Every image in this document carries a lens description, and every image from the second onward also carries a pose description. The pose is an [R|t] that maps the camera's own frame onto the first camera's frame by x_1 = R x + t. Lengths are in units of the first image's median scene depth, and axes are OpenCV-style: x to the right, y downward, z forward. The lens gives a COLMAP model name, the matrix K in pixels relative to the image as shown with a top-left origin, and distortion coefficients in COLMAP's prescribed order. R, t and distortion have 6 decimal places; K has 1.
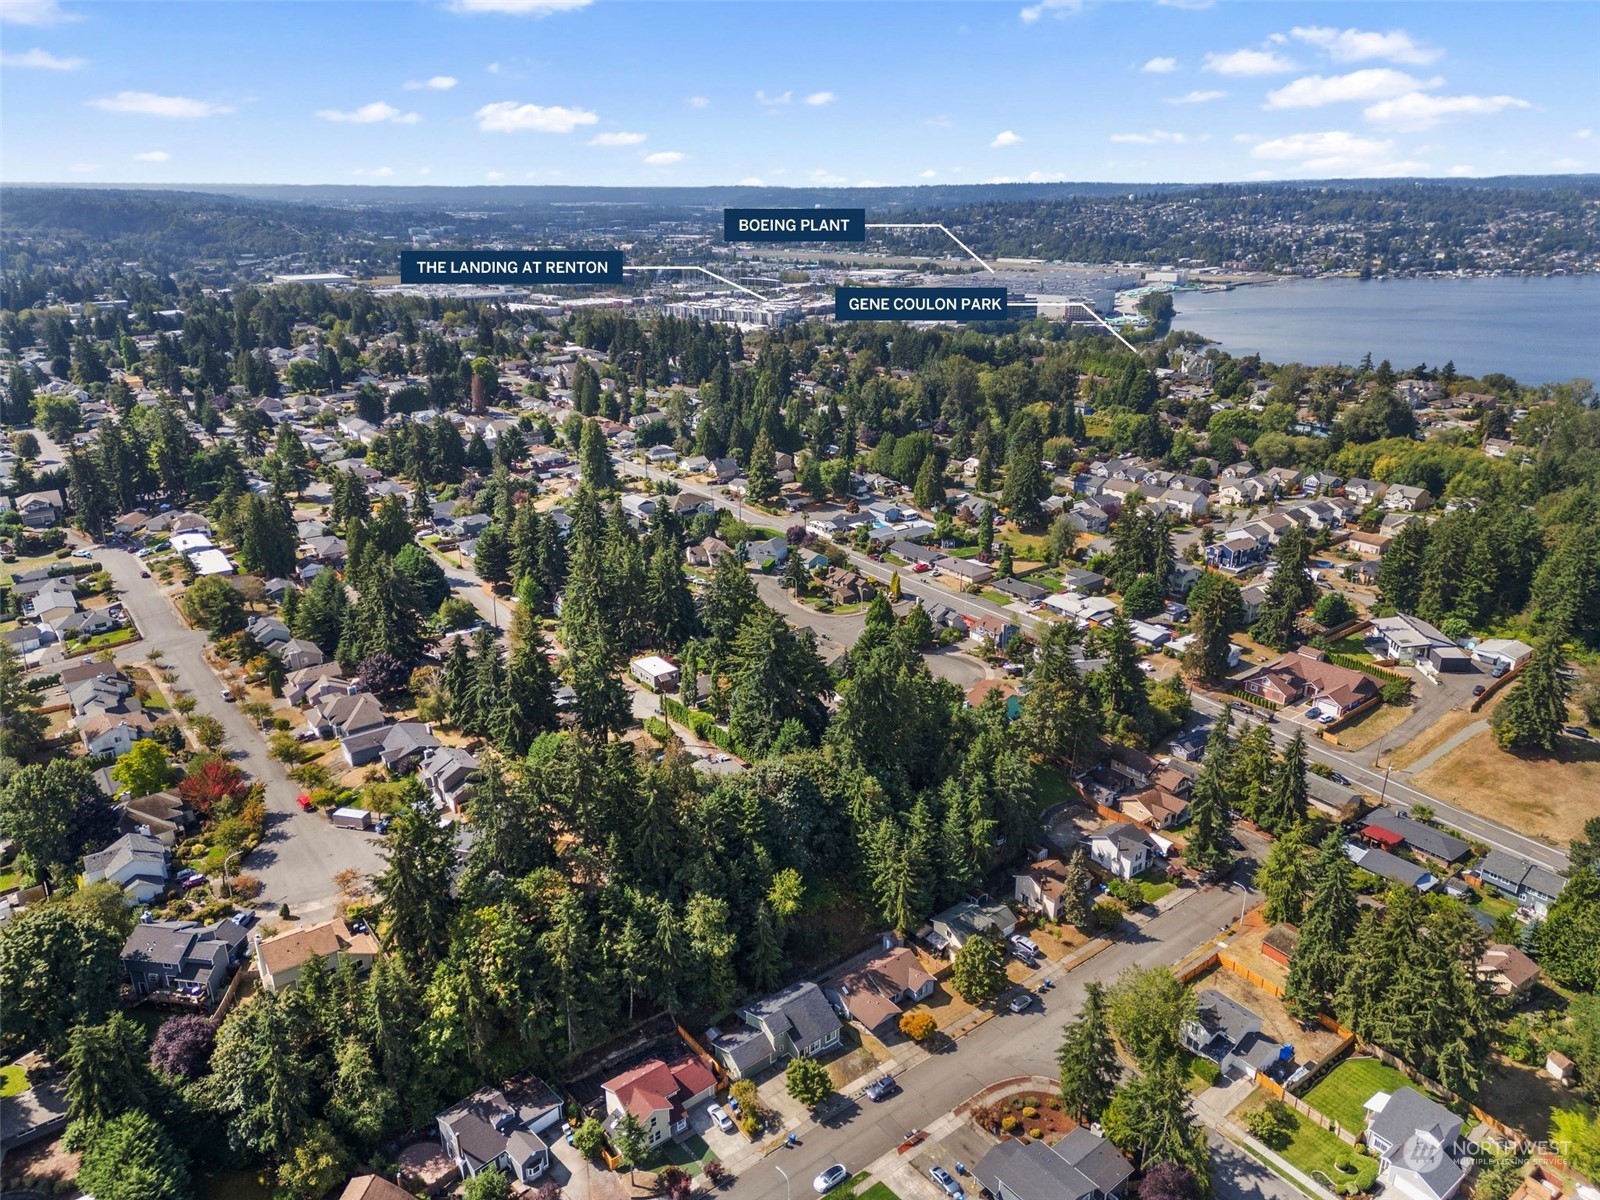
lens RADIAL K [[1143.0, 0, 791.9], [0, 1143.0, 597.8], [0, 0, 1]] dist [0.098972, -0.108296]
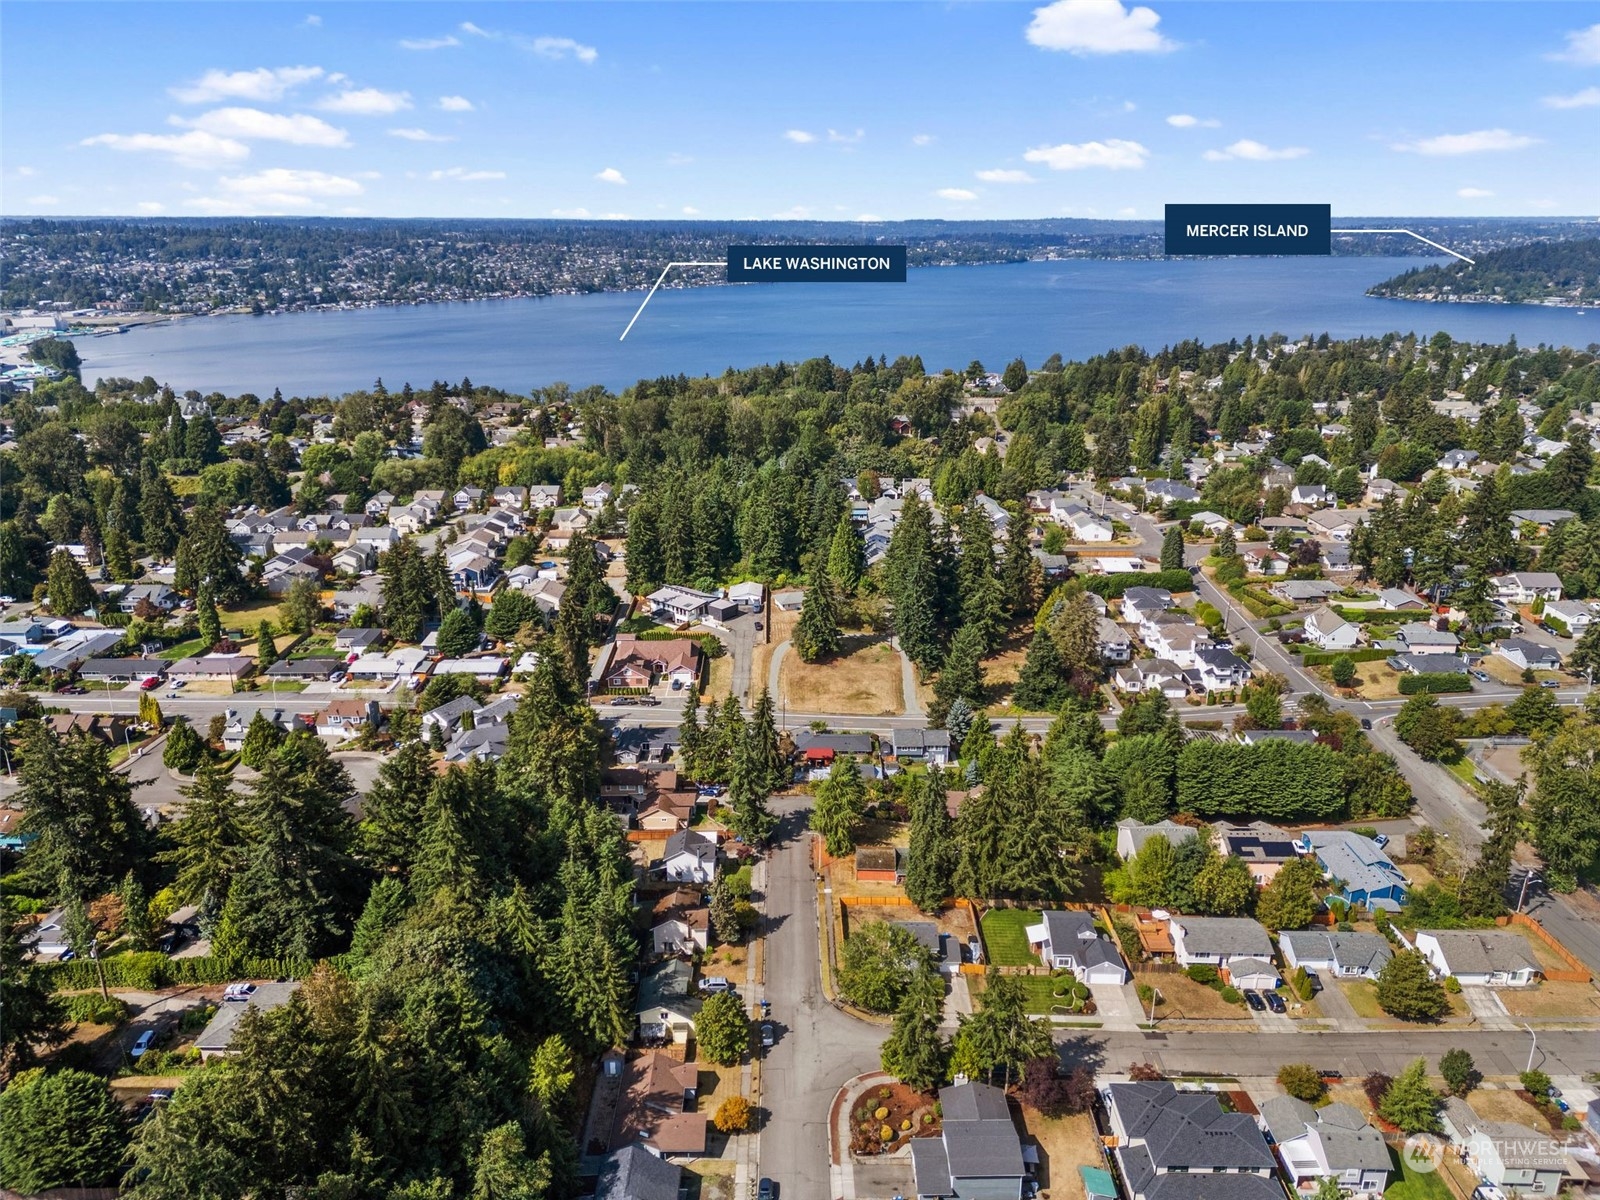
lens RADIAL K [[1143.0, 0, 791.9], [0, 1143.0, 597.8], [0, 0, 1]] dist [0.098972, -0.108296]
pose [[0.589508, -0.244069, 0.770007, -0.214033], [0.269516, 0.958064, 0.097340, -0.039784], [-0.761473, 0.150146, 0.630567, 0.163313]]
